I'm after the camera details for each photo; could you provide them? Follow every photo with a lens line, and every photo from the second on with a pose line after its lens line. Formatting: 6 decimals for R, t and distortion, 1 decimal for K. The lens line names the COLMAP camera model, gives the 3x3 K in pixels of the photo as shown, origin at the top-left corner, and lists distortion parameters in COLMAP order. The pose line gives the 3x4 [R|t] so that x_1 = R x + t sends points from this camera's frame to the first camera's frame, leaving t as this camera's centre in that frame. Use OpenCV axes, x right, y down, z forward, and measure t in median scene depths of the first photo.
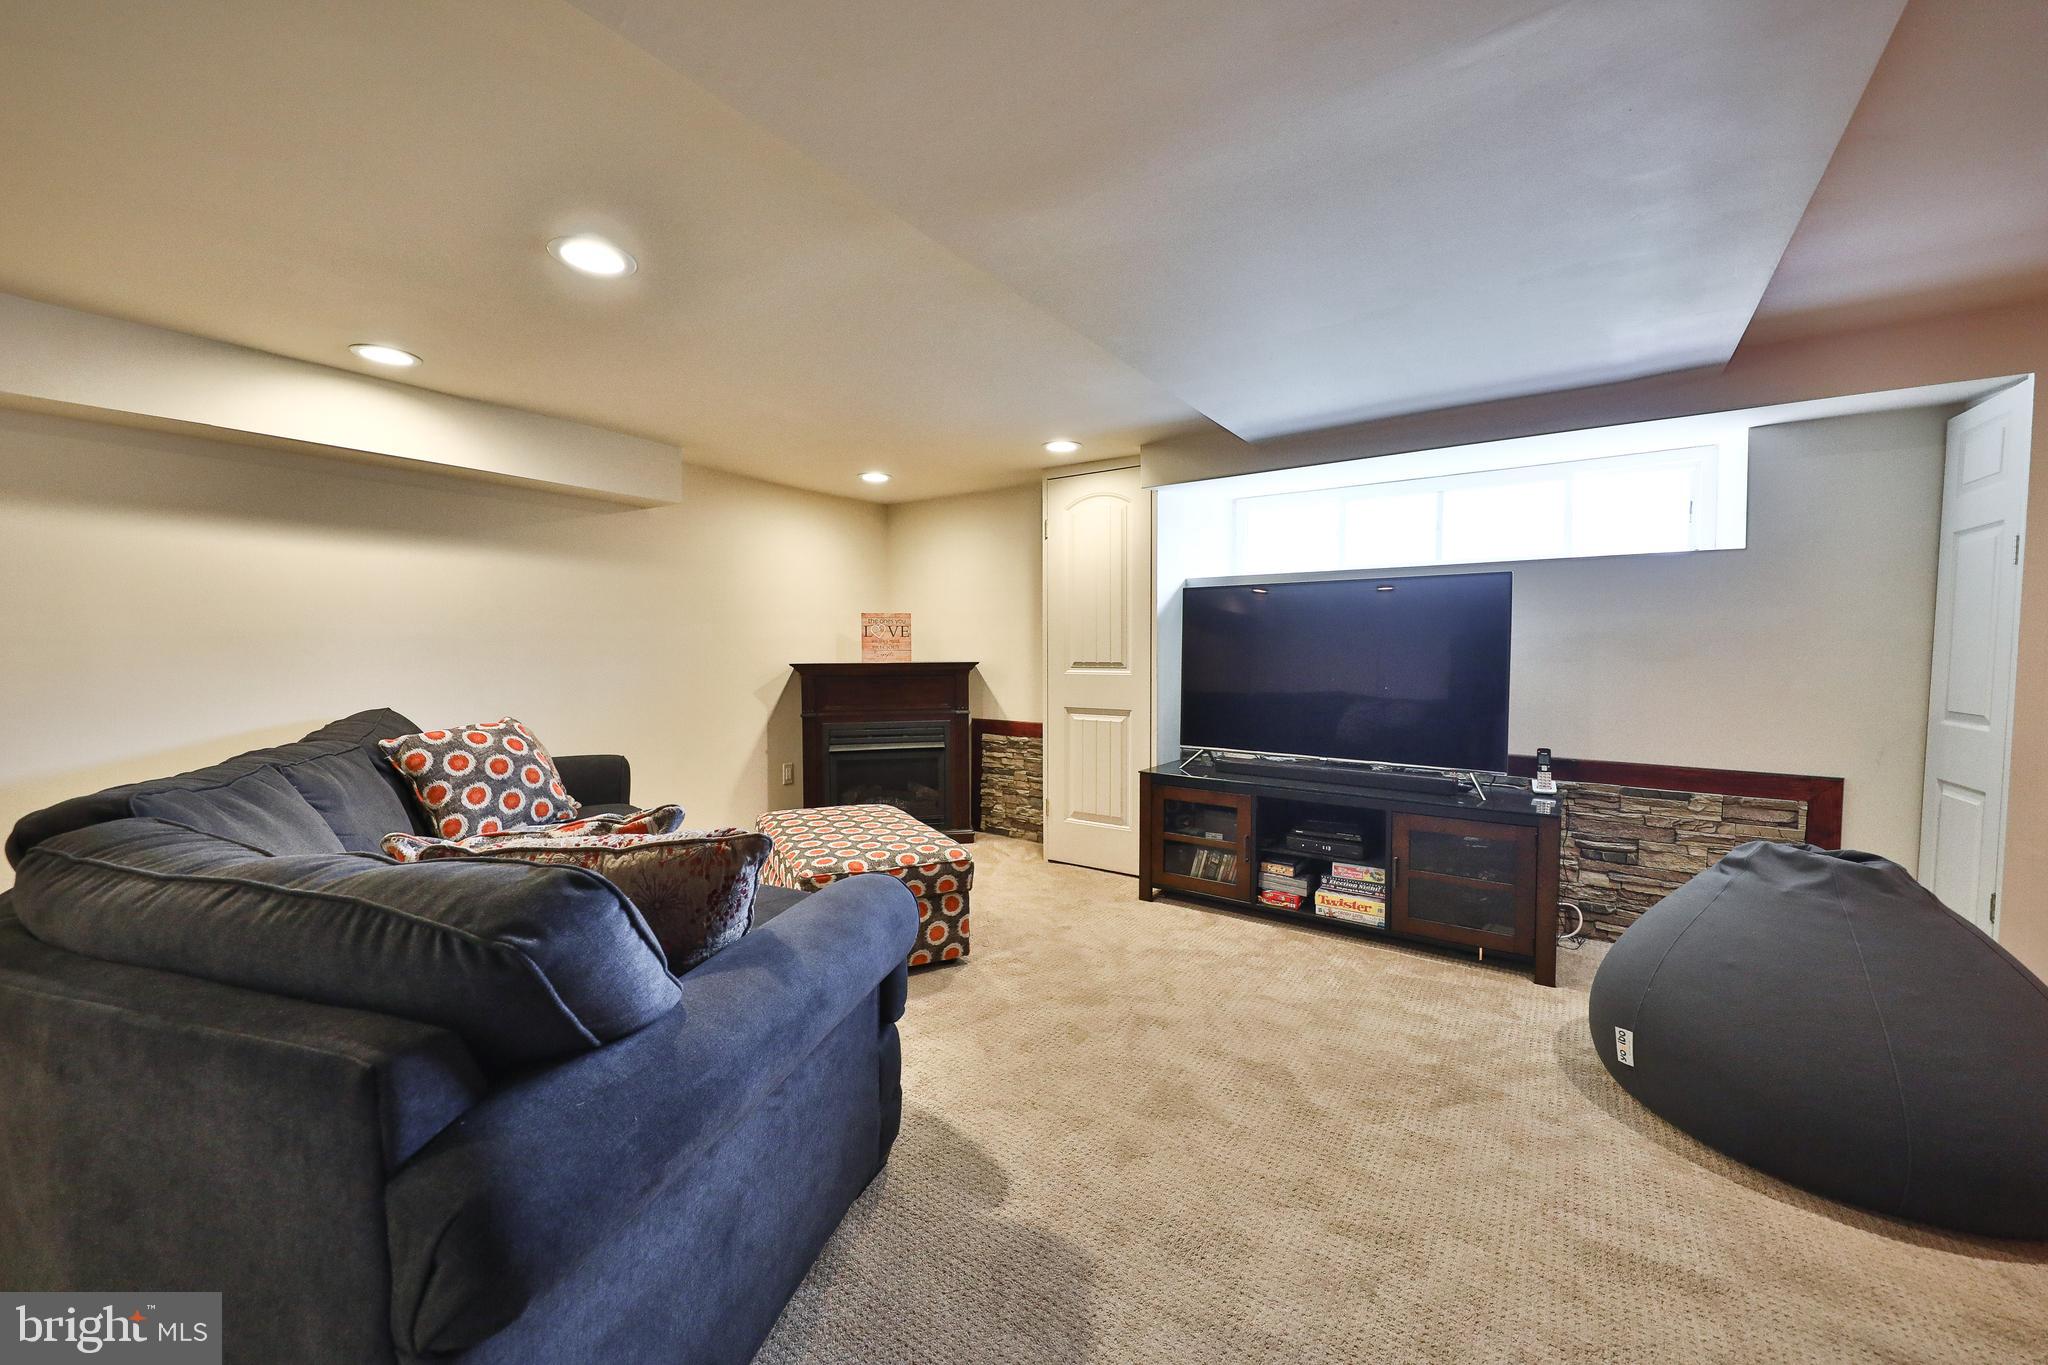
lens RADIAL K [[743.2, 0, 1044.1], [0, 743.2, 678.5], [0, 0, 1]] dist [0.010350, -0.000446]
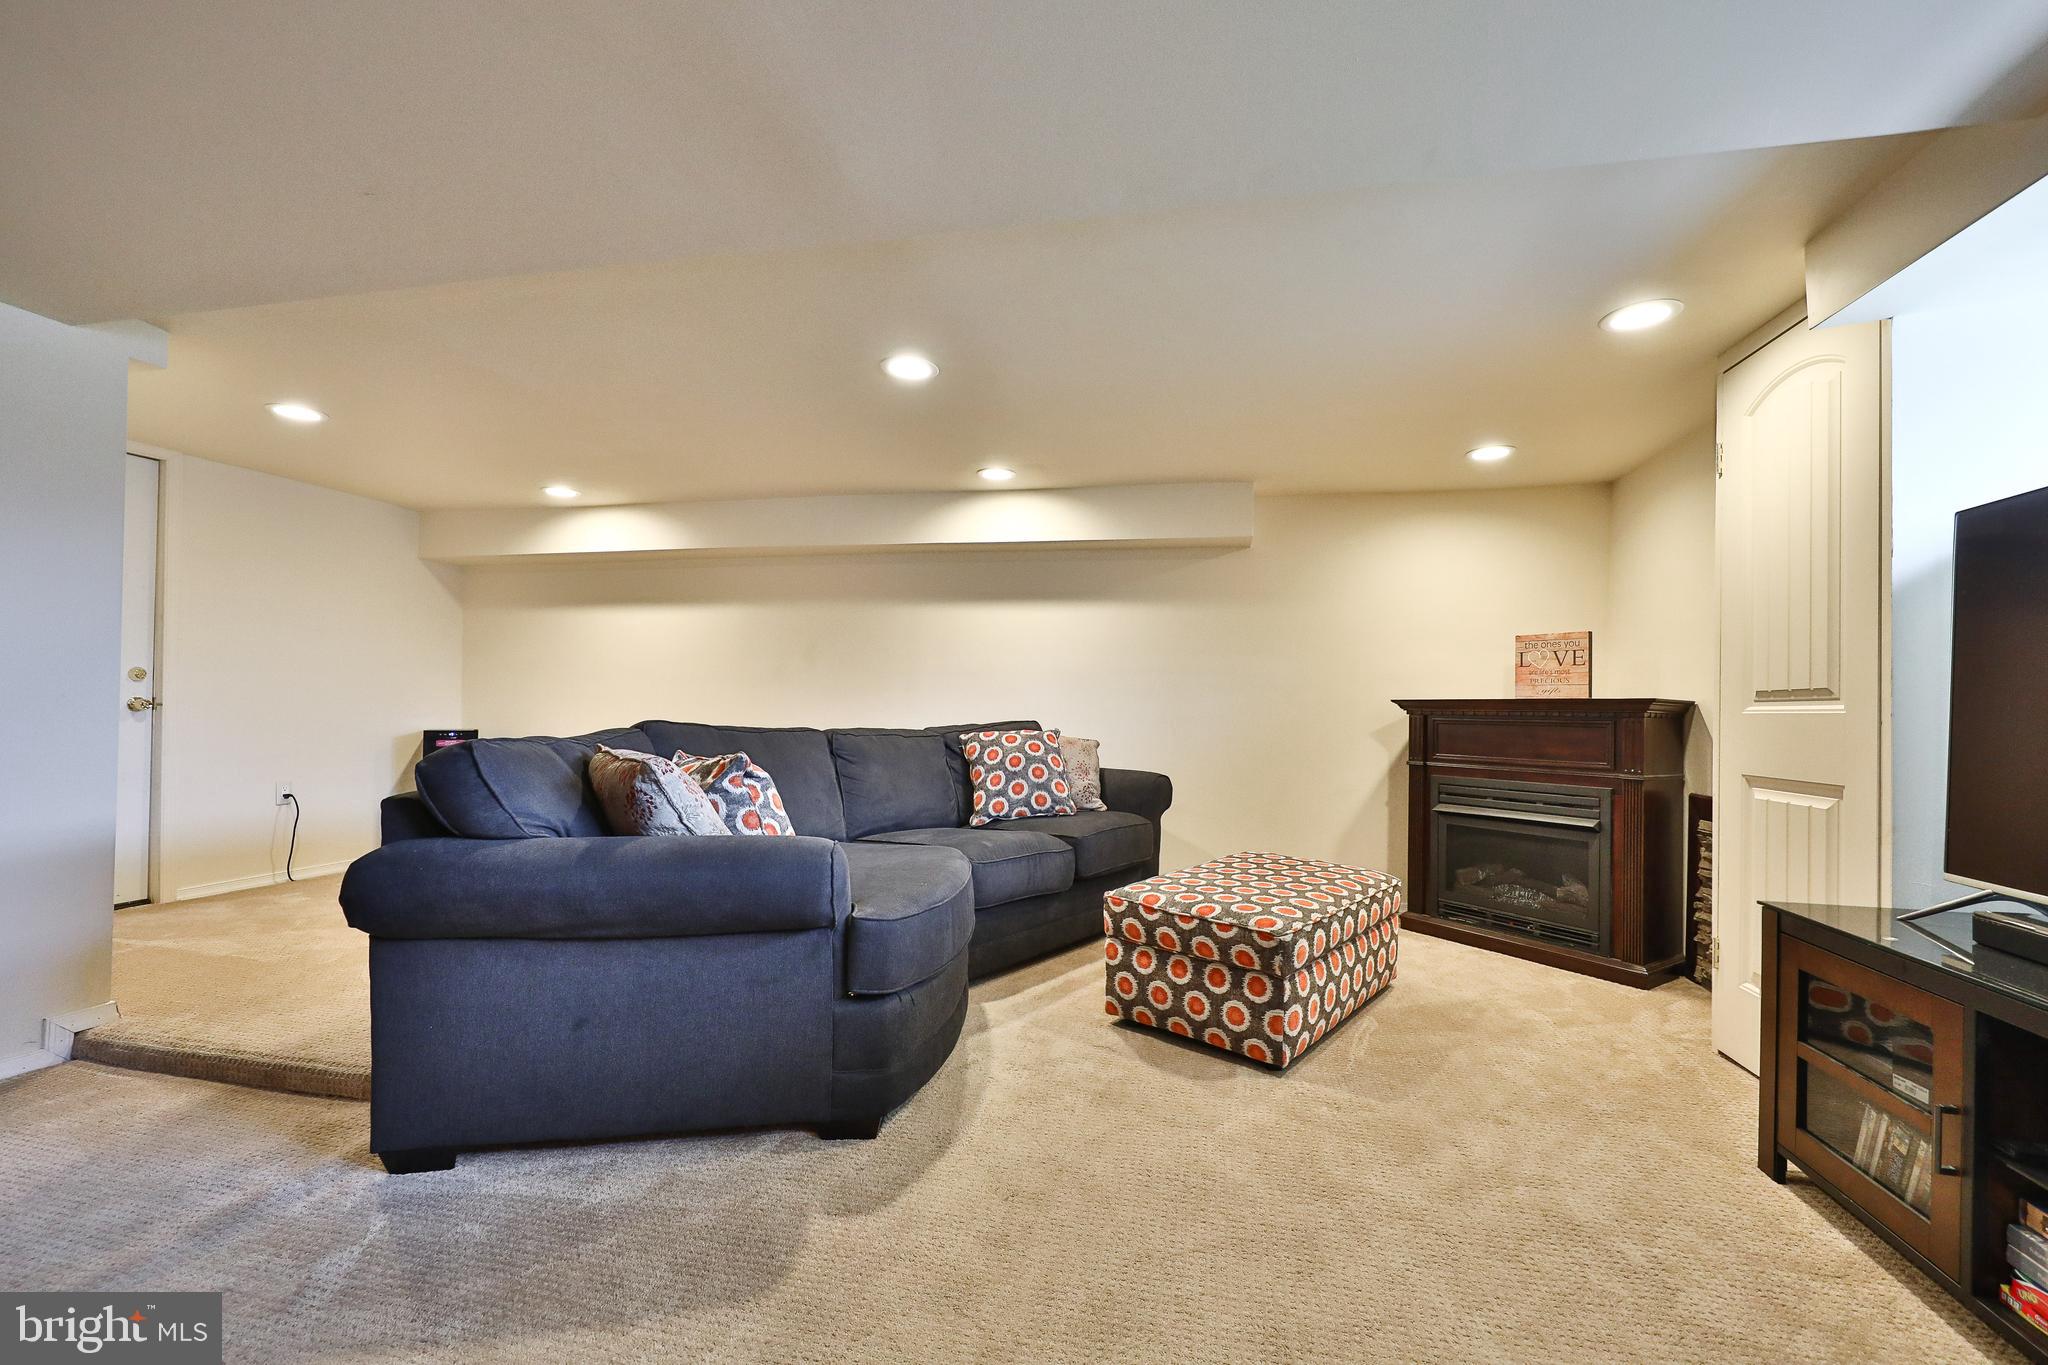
lens RADIAL K [[817.7, 0, 1081.8], [0, 817.7, 697.1], [0, 0, 1]] dist [0.013912, -0.007706]
pose [[0.408491, -0.007009, -0.912736, 0.499816], [-0.053120, 0.998093, -0.031438, 0.034722], [0.911215, 0.061327, 0.407340, 0.407092]]
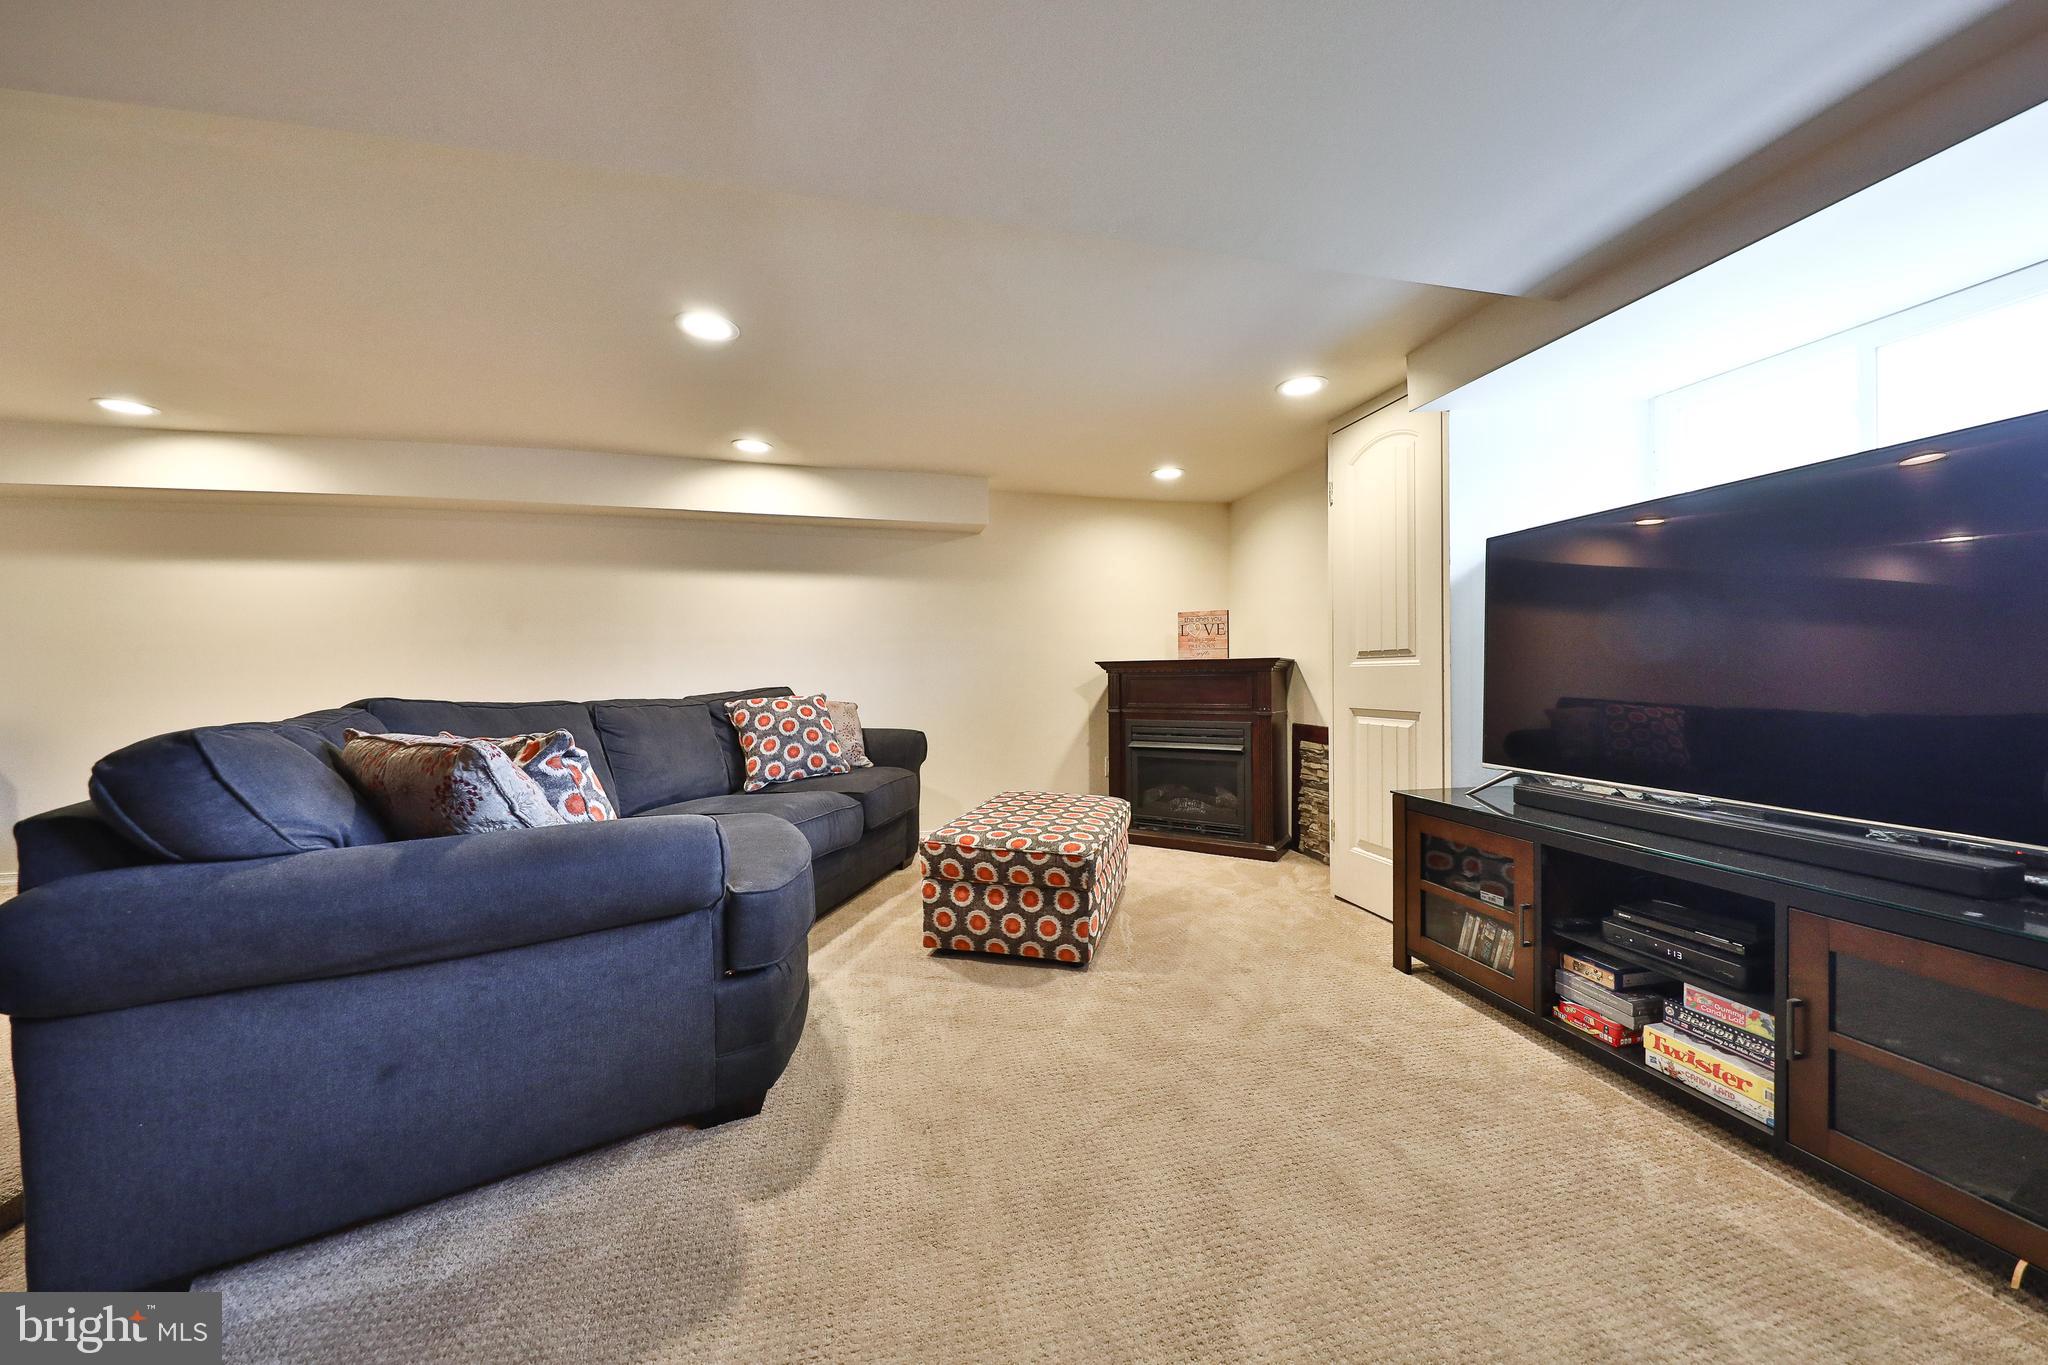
lens RADIAL K [[699.0, 0, 1053.8], [0, 699.0, 675.6], [0, 0, 1]] dist [0.012401, -0.007806]
pose [[0.749345, -0.004132, -0.662167, 0.381945], [-0.020144, 0.999375, -0.029032, 0.041951], [0.661874, 0.035094, 0.748793, 0.283851]]
